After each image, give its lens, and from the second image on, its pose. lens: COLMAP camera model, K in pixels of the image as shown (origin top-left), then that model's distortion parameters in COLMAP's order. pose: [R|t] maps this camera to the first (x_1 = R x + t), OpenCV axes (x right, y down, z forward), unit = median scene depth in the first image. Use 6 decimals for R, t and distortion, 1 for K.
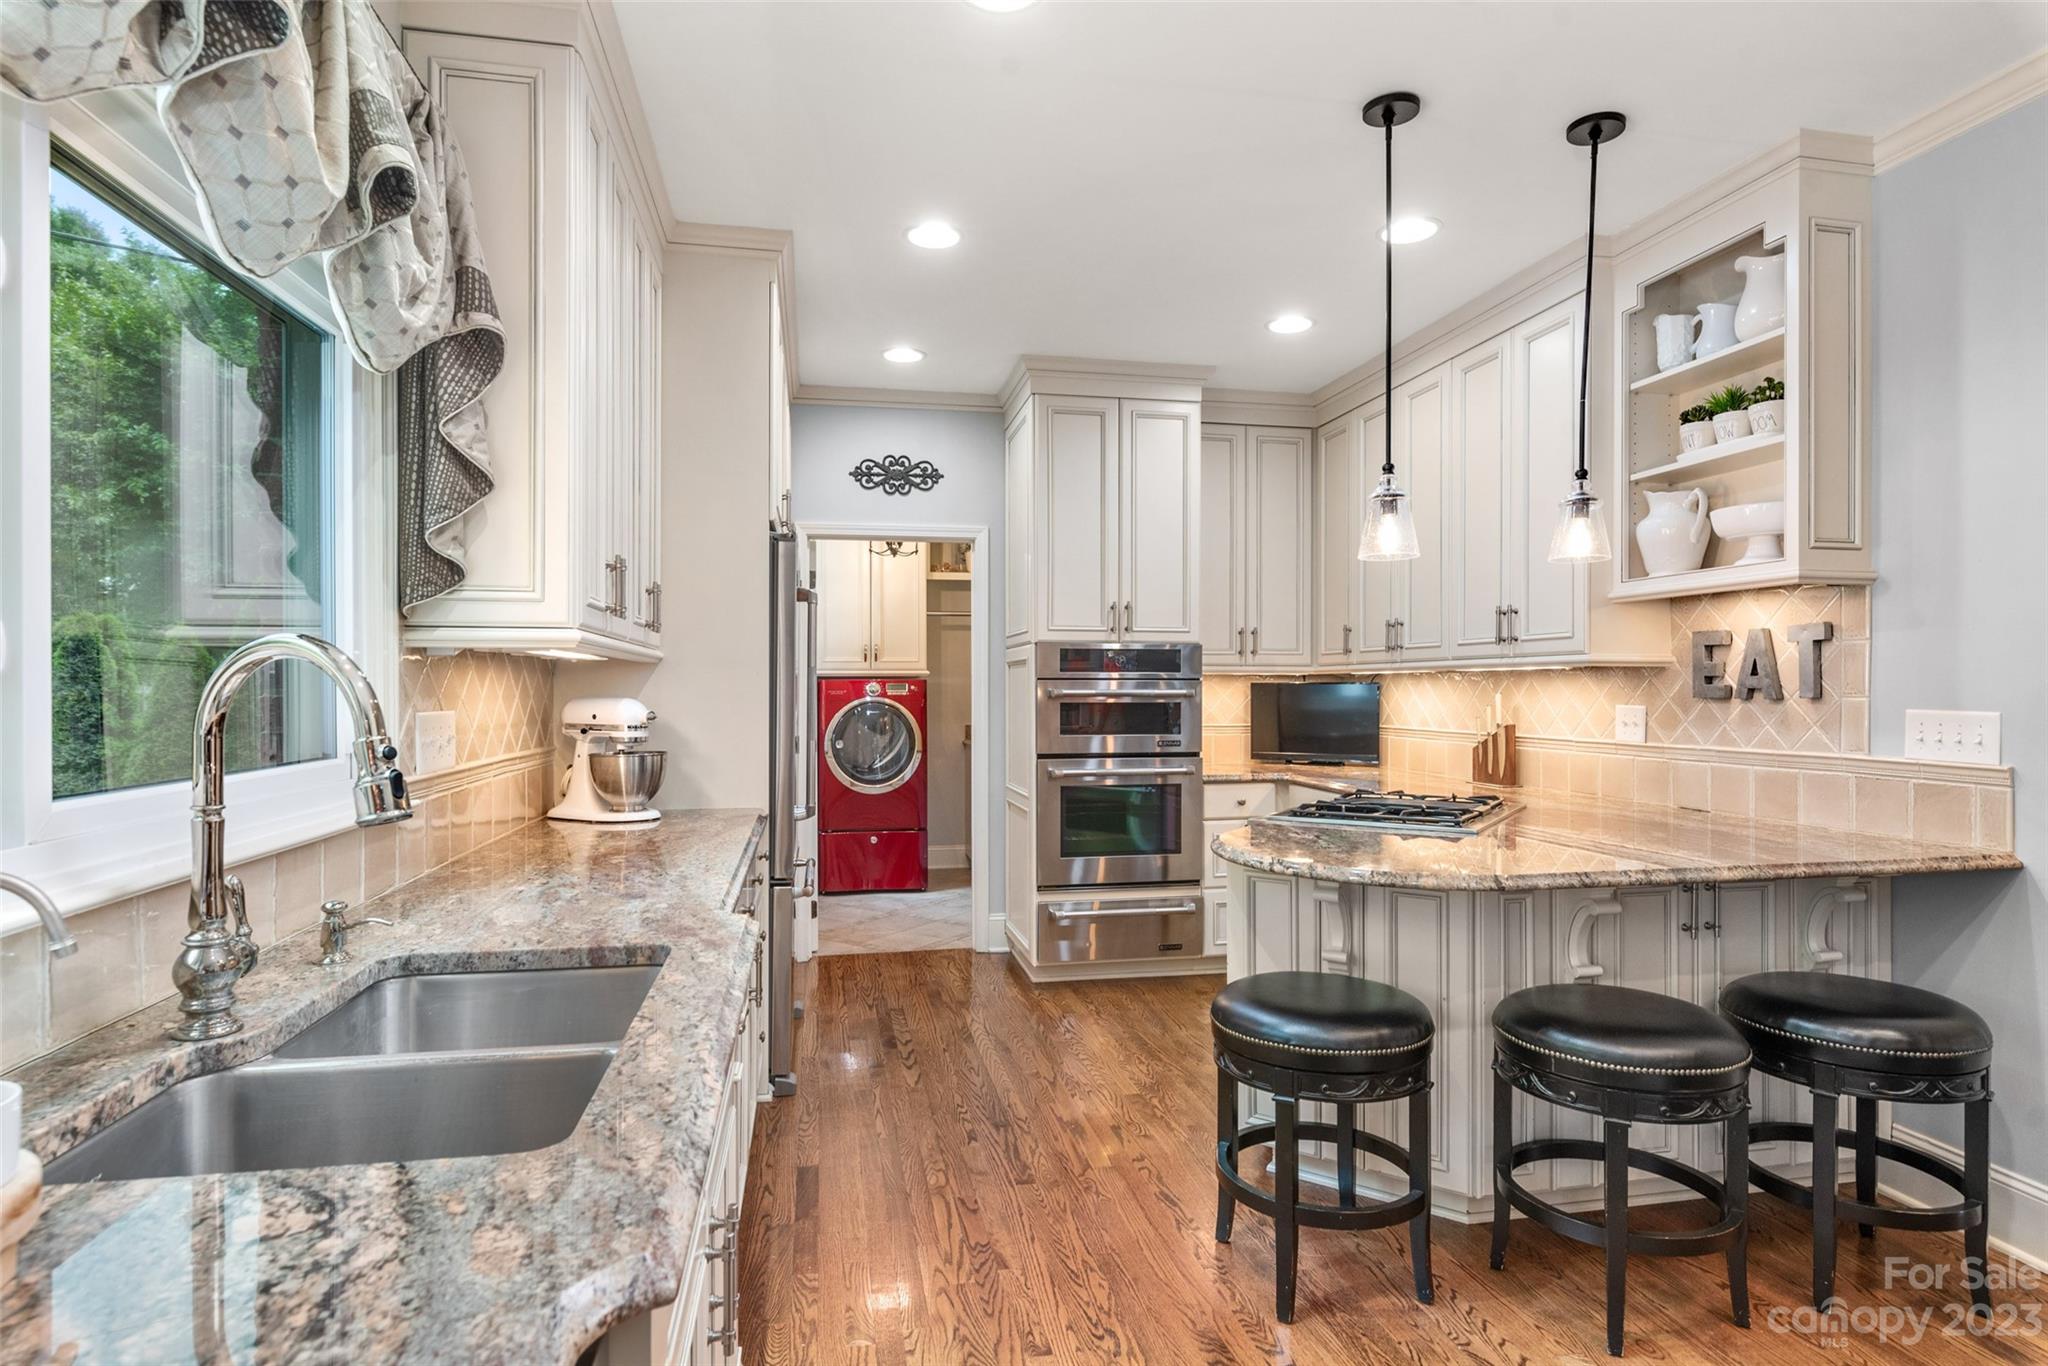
lens RADIAL K [[1049.0, 0, 1021.8], [0, 1049.0, 685.9], [0, 0, 1]] dist [-0.001754, -0.000130]
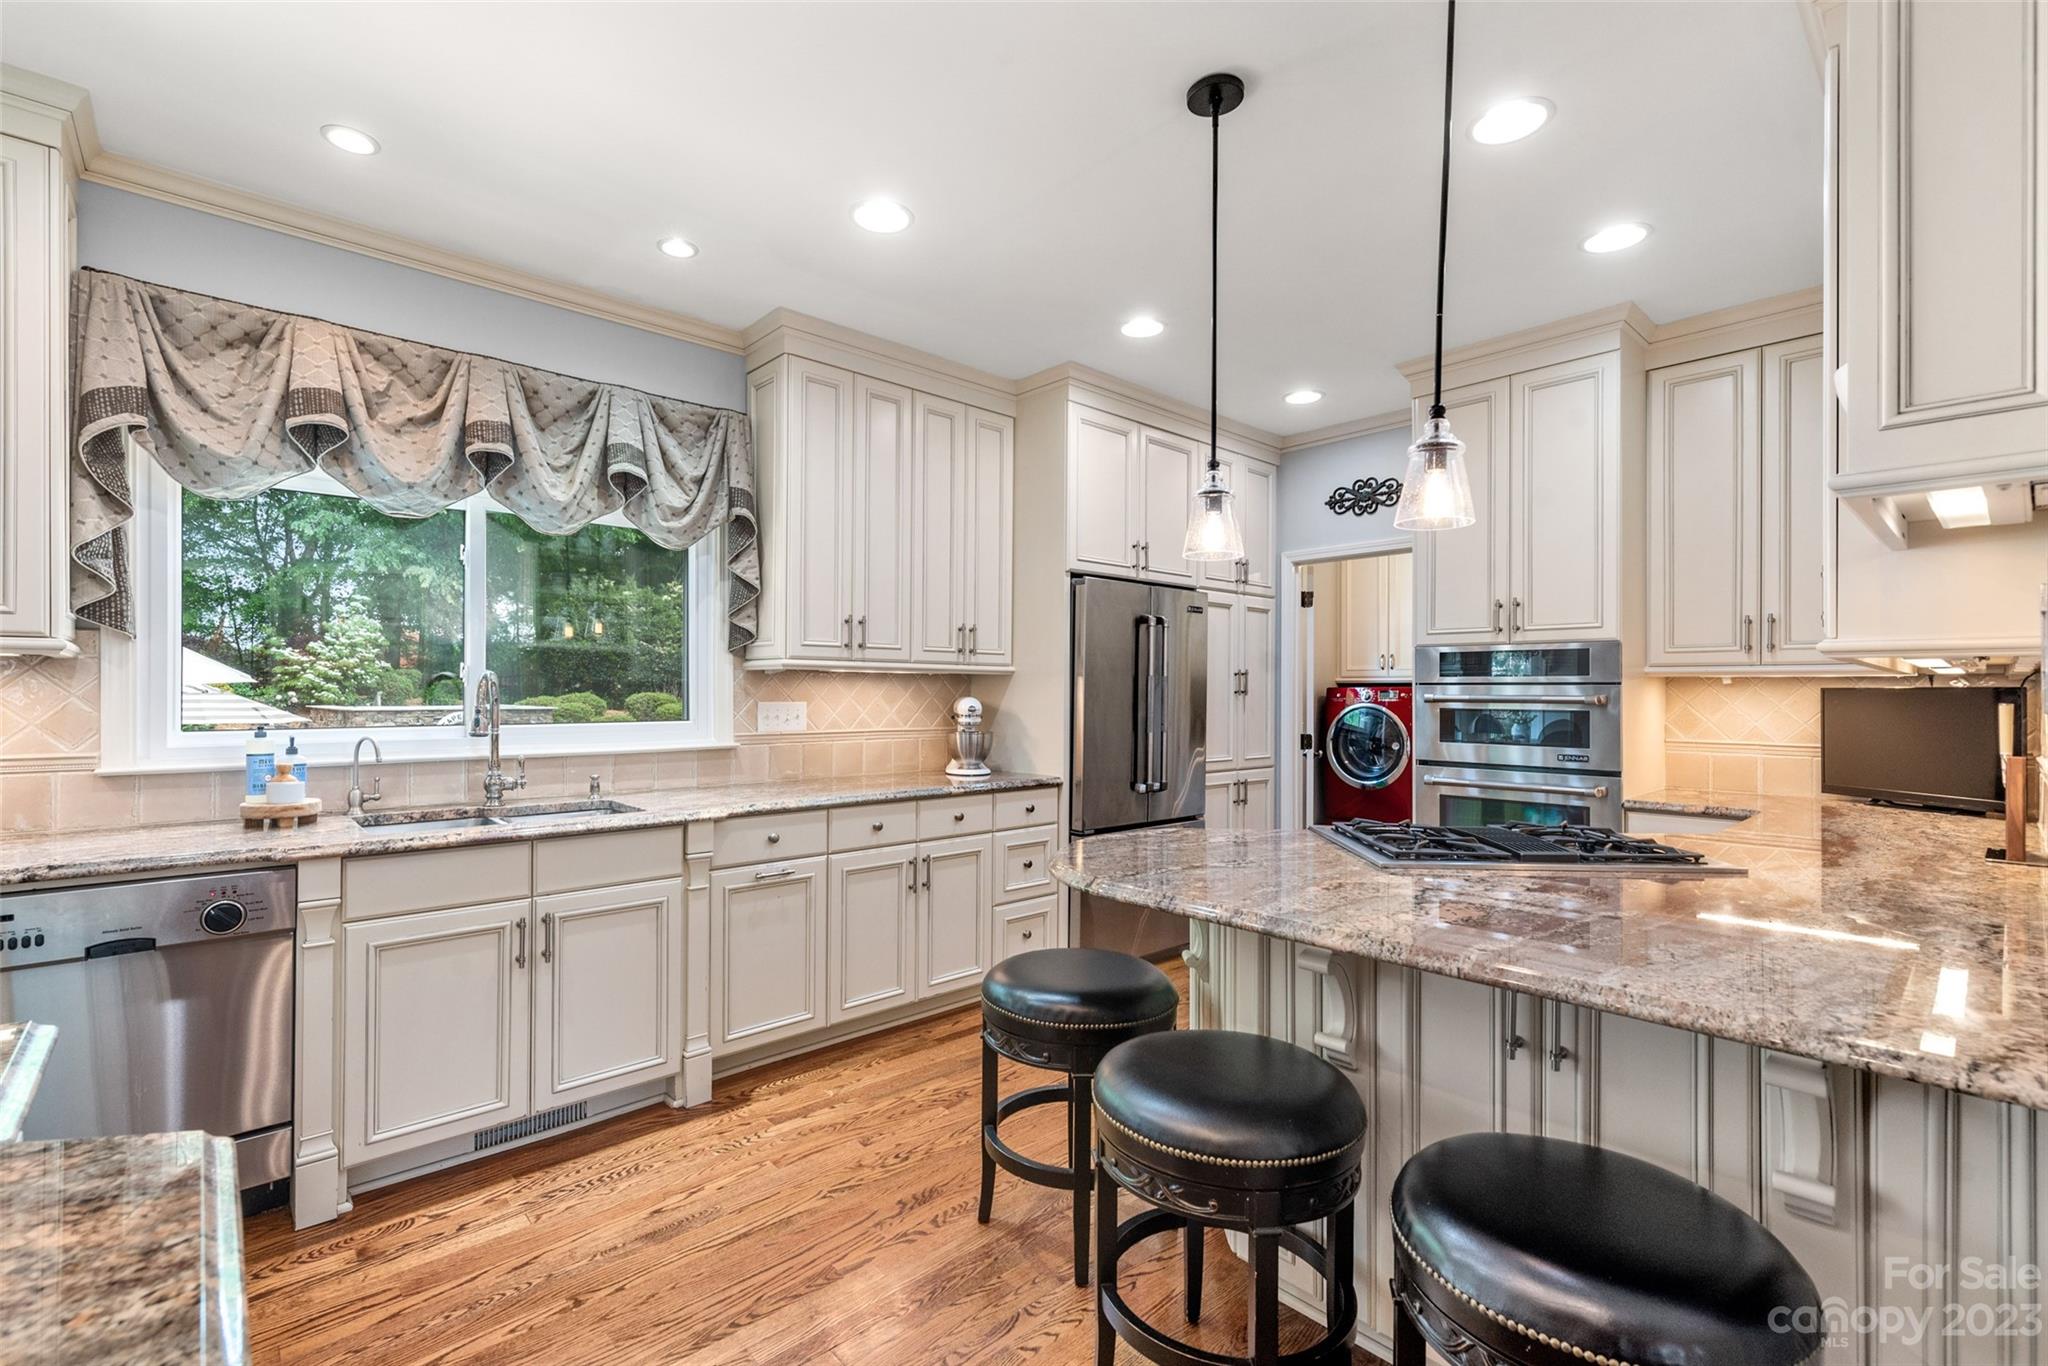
lens RADIAL K [[912.4, 0, 1021.7], [0, 912.4, 684.1], [0, 0, 1]] dist [-0.000350, 0.000137]
pose [[0.518668, -0.009052, -0.854928, 0.537622], [-0.001157, 0.999936, -0.011290, 0.003216], [0.854975, 0.006845, 0.518624, 0.227956]]
